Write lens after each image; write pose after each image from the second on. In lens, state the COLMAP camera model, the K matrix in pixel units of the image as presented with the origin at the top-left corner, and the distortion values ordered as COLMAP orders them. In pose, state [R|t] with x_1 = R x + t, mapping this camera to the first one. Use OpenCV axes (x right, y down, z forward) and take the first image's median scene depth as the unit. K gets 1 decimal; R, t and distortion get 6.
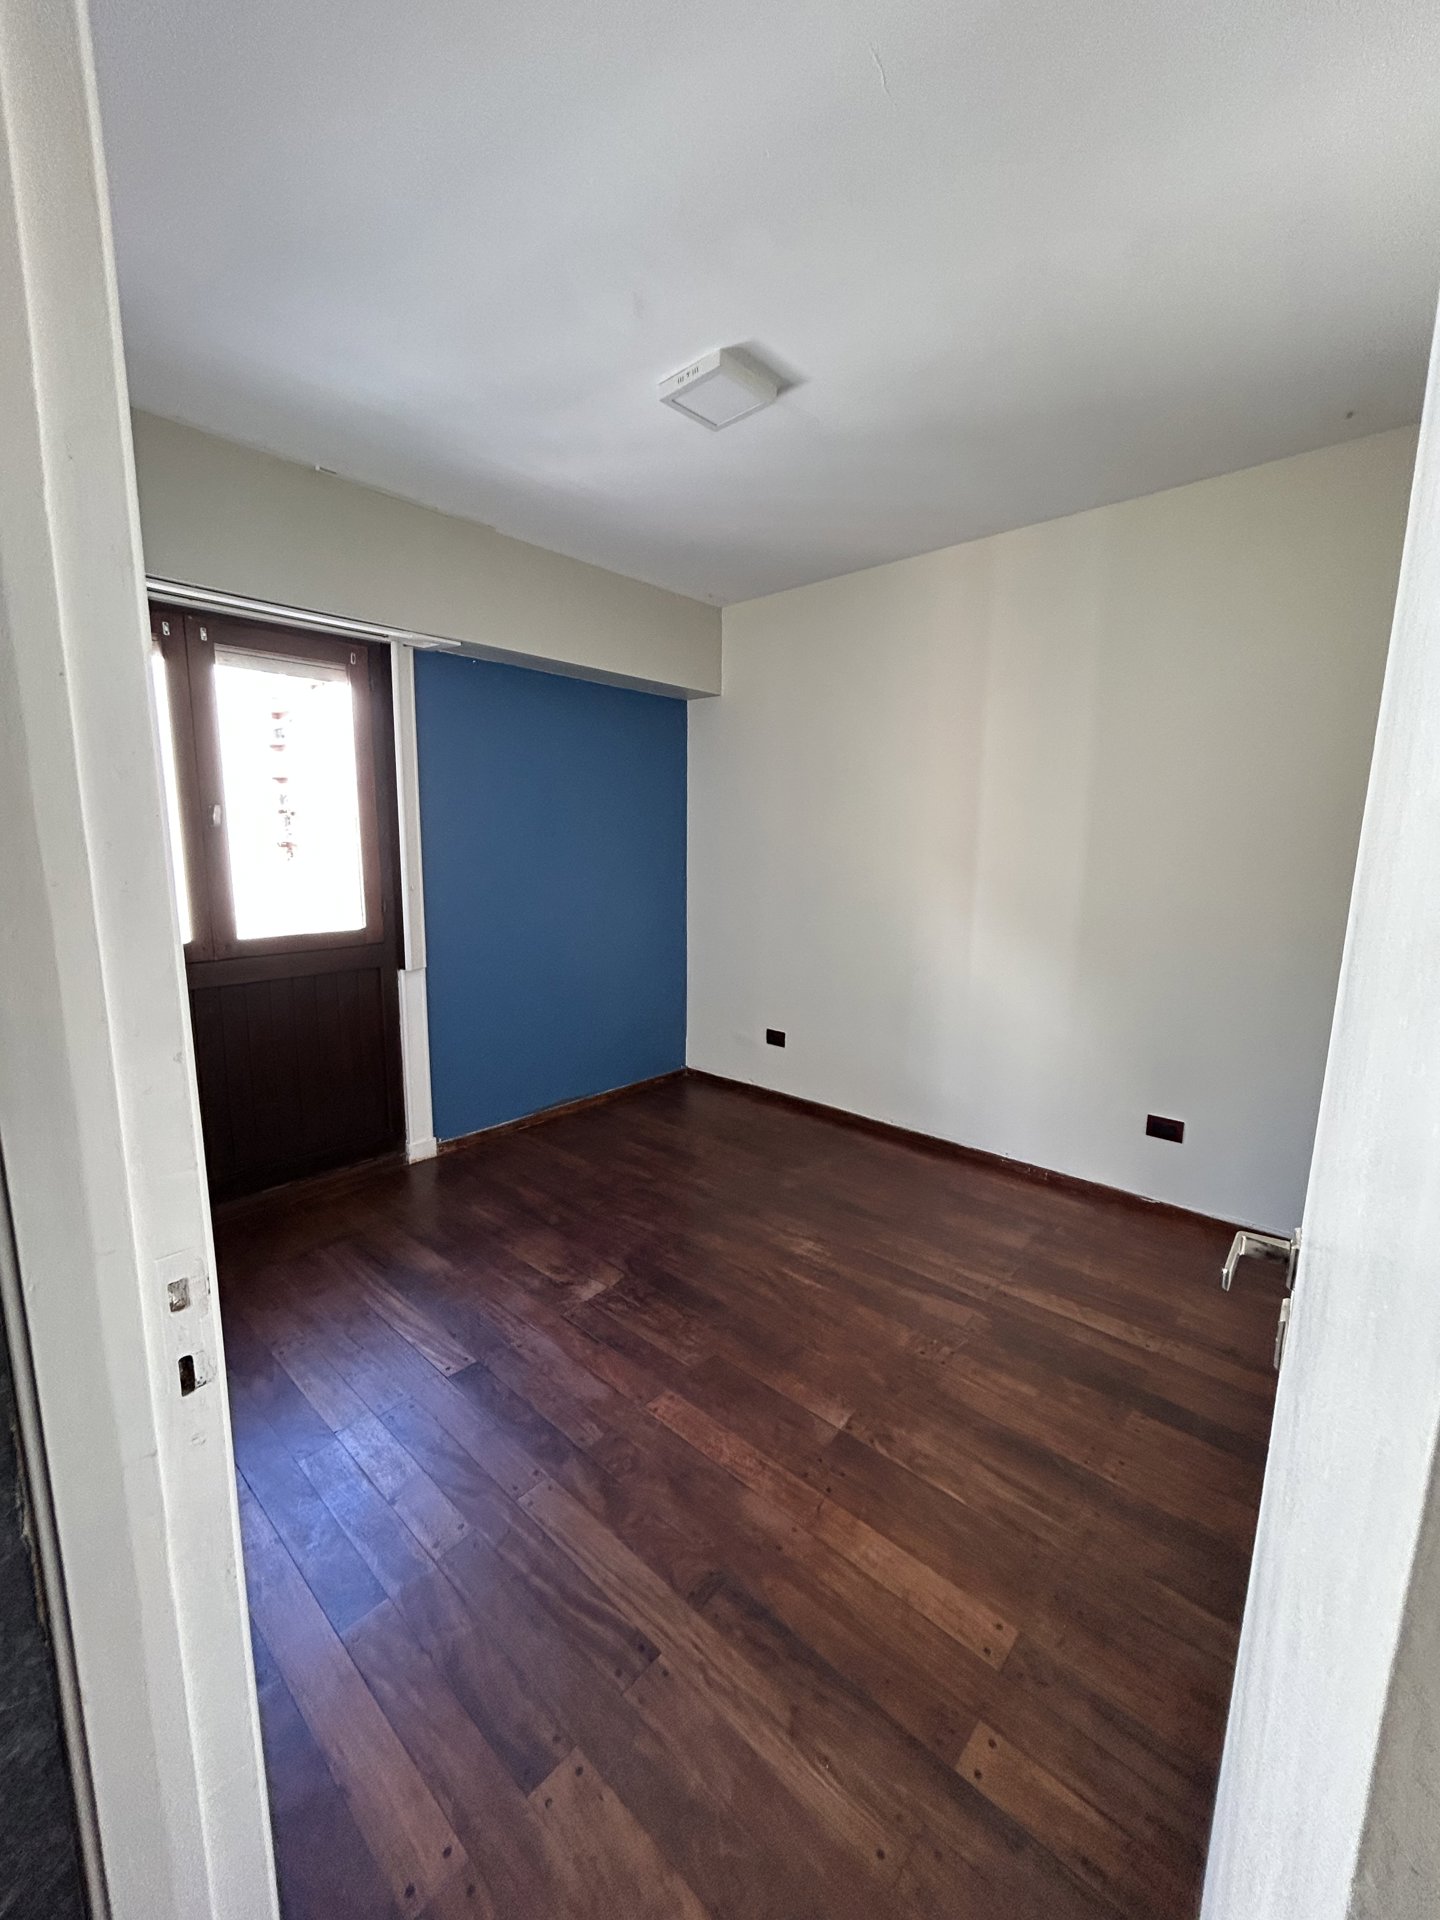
lens RADIAL K [[769.7, 0, 723.0], [0, 769.7, 956.6], [0, 0, 1]] dist [-0.000218, -0.000032]
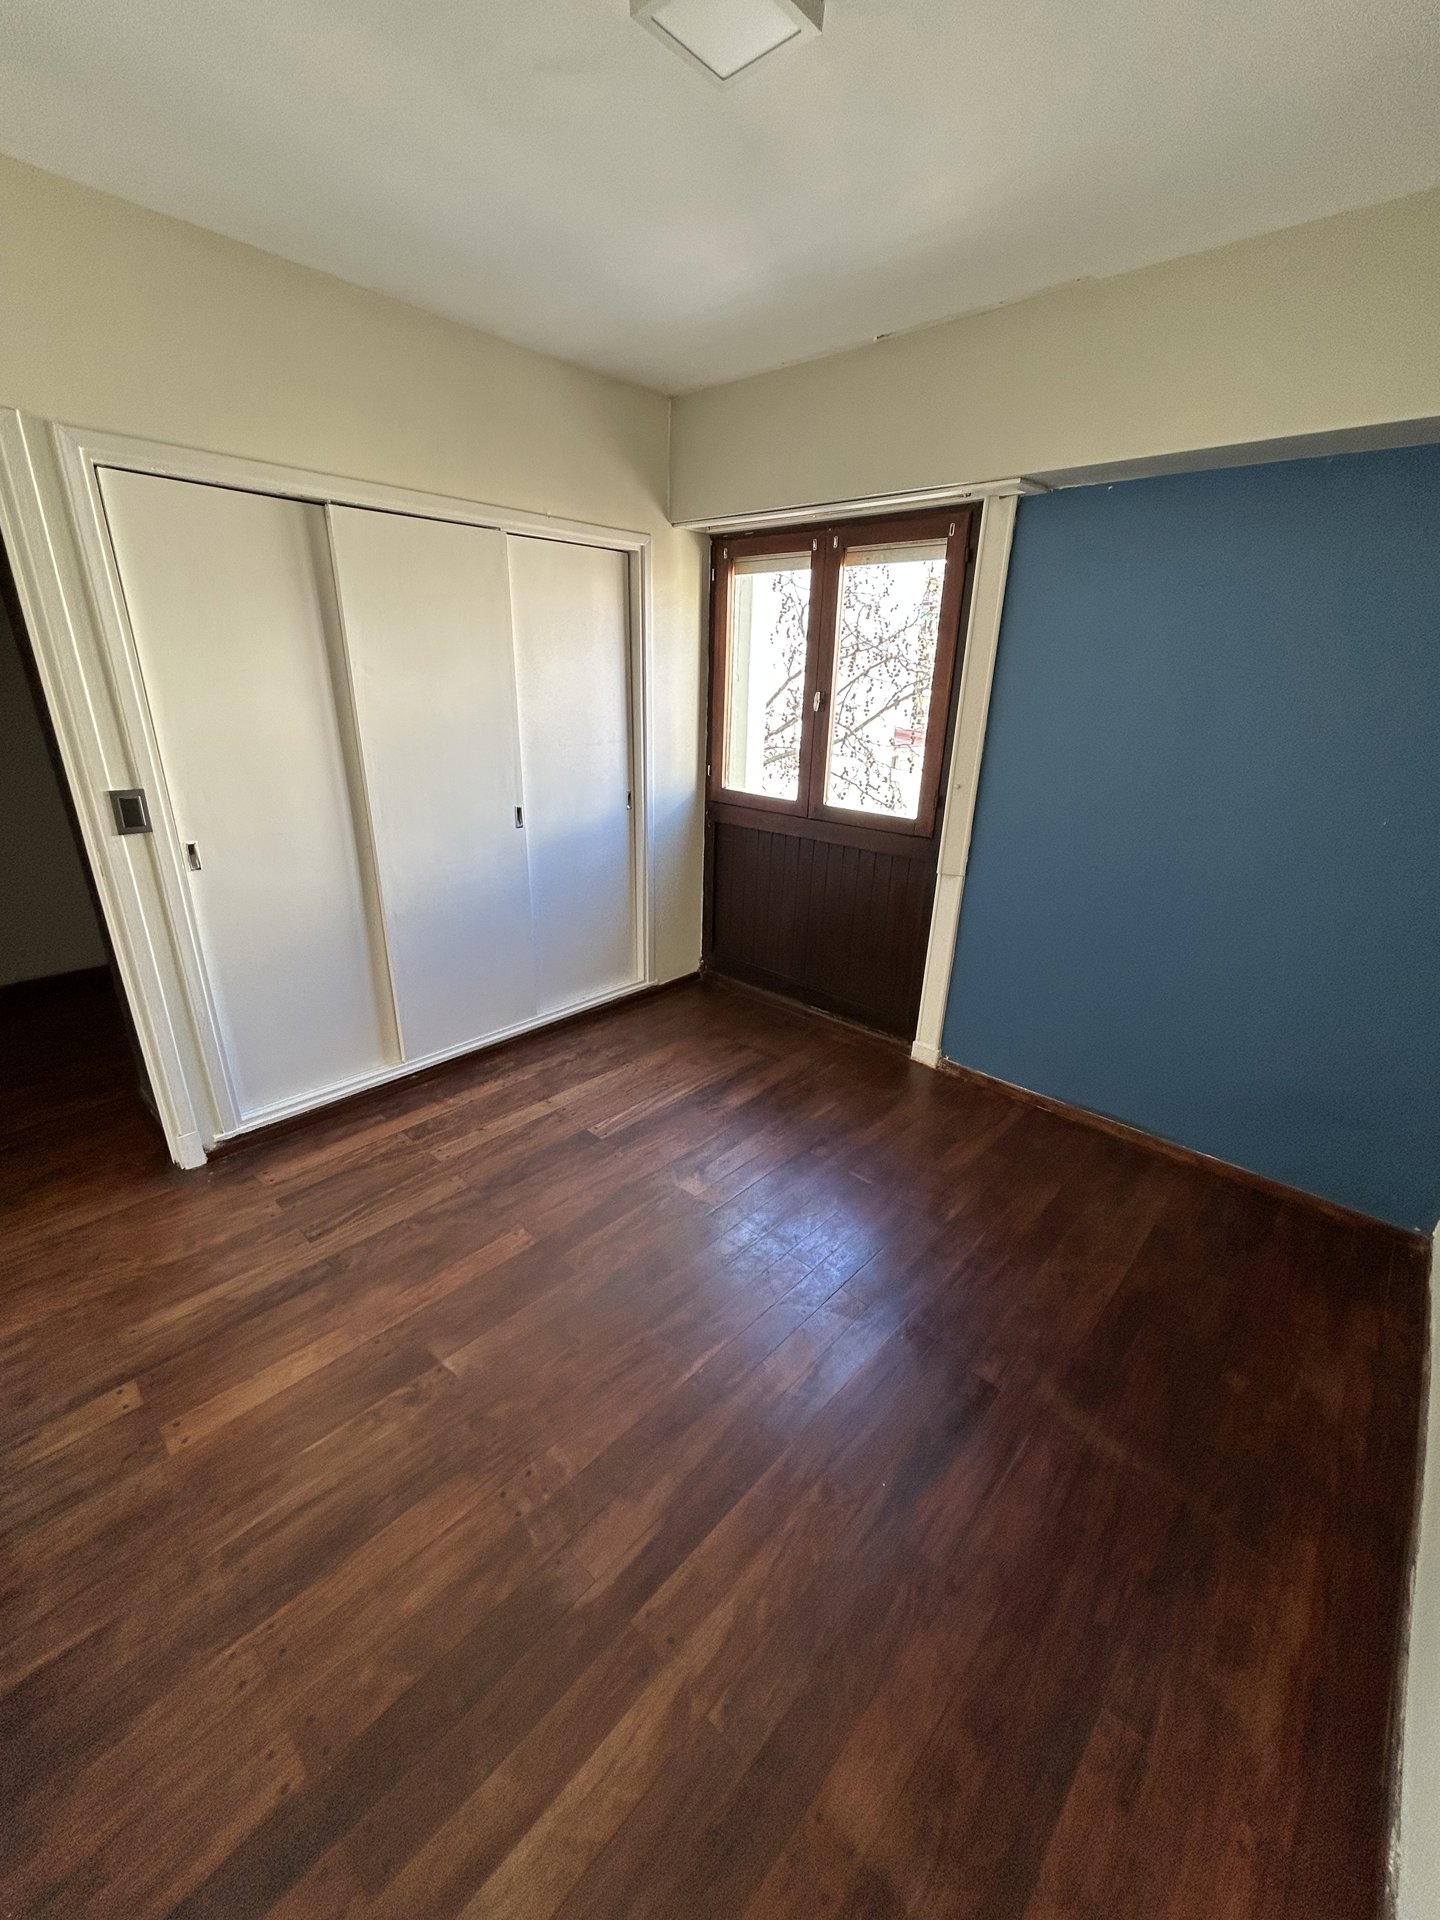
lens RADIAL K [[769.7, 0, 723.0], [0, 769.7, 956.6], [0, 0, 1]] dist [-0.000218, -0.000032]
pose [[-0.008270, 0.338552, -0.940911, 0.778024], [-0.186587, 0.923895, 0.334070, -0.228464], [0.982404, 0.178325, 0.055528, 1.039961]]
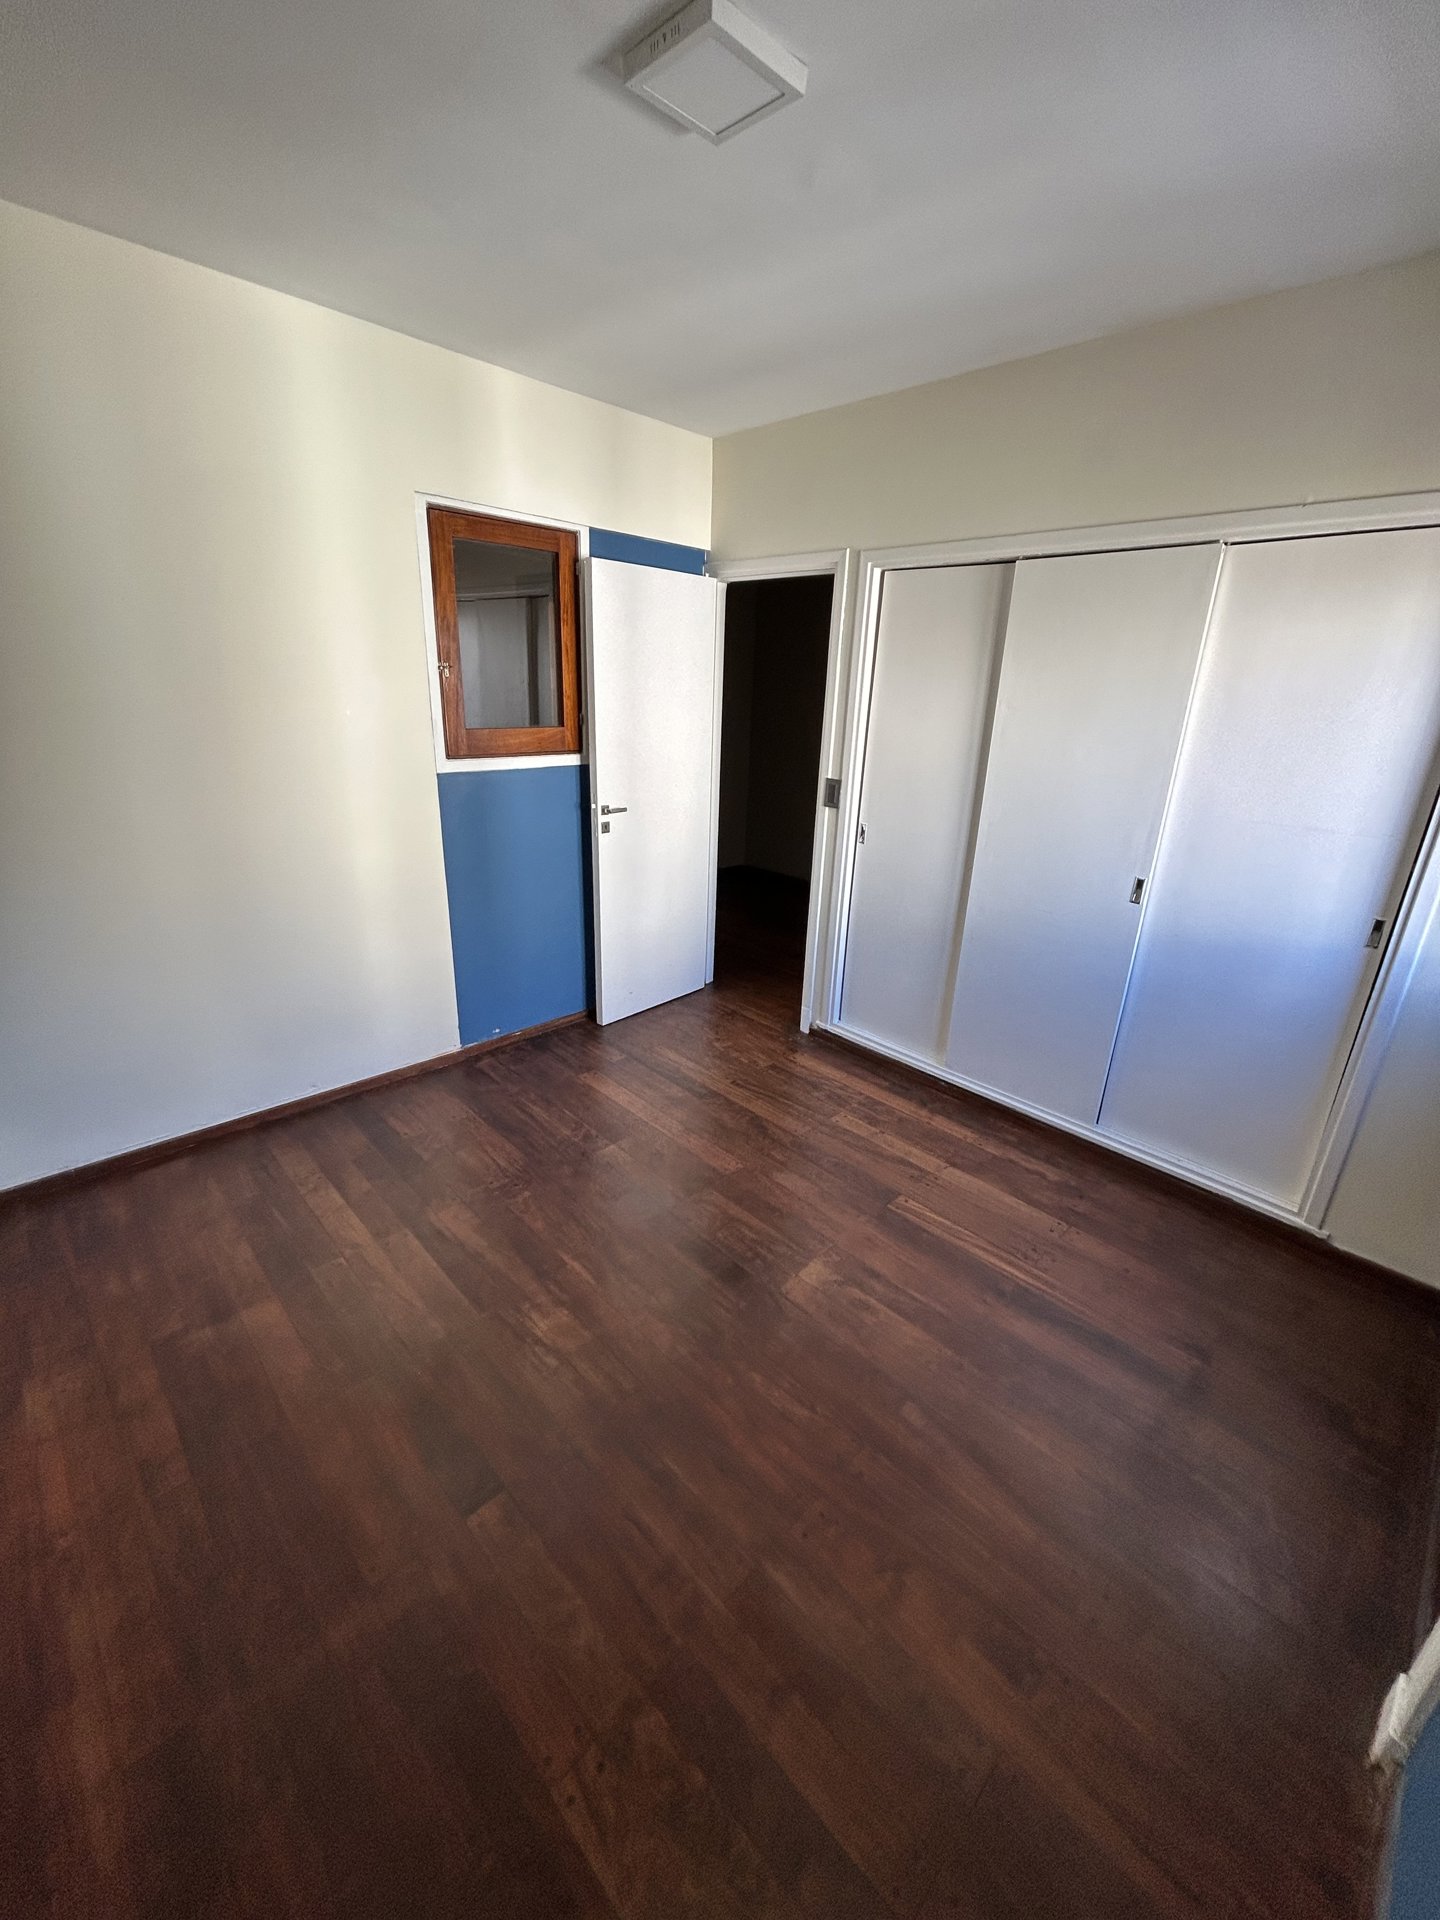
lens RADIAL K [[769.7, 0, 723.0], [0, 769.7, 956.6], [0, 0, 1]] dist [-0.000218, -0.000032]
pose [[-0.996755, -0.066481, 0.045379, -0.089938], [-0.036194, 0.873742, 0.485041, -0.377716], [-0.071896, 0.481825, -0.873313, 1.821980]]
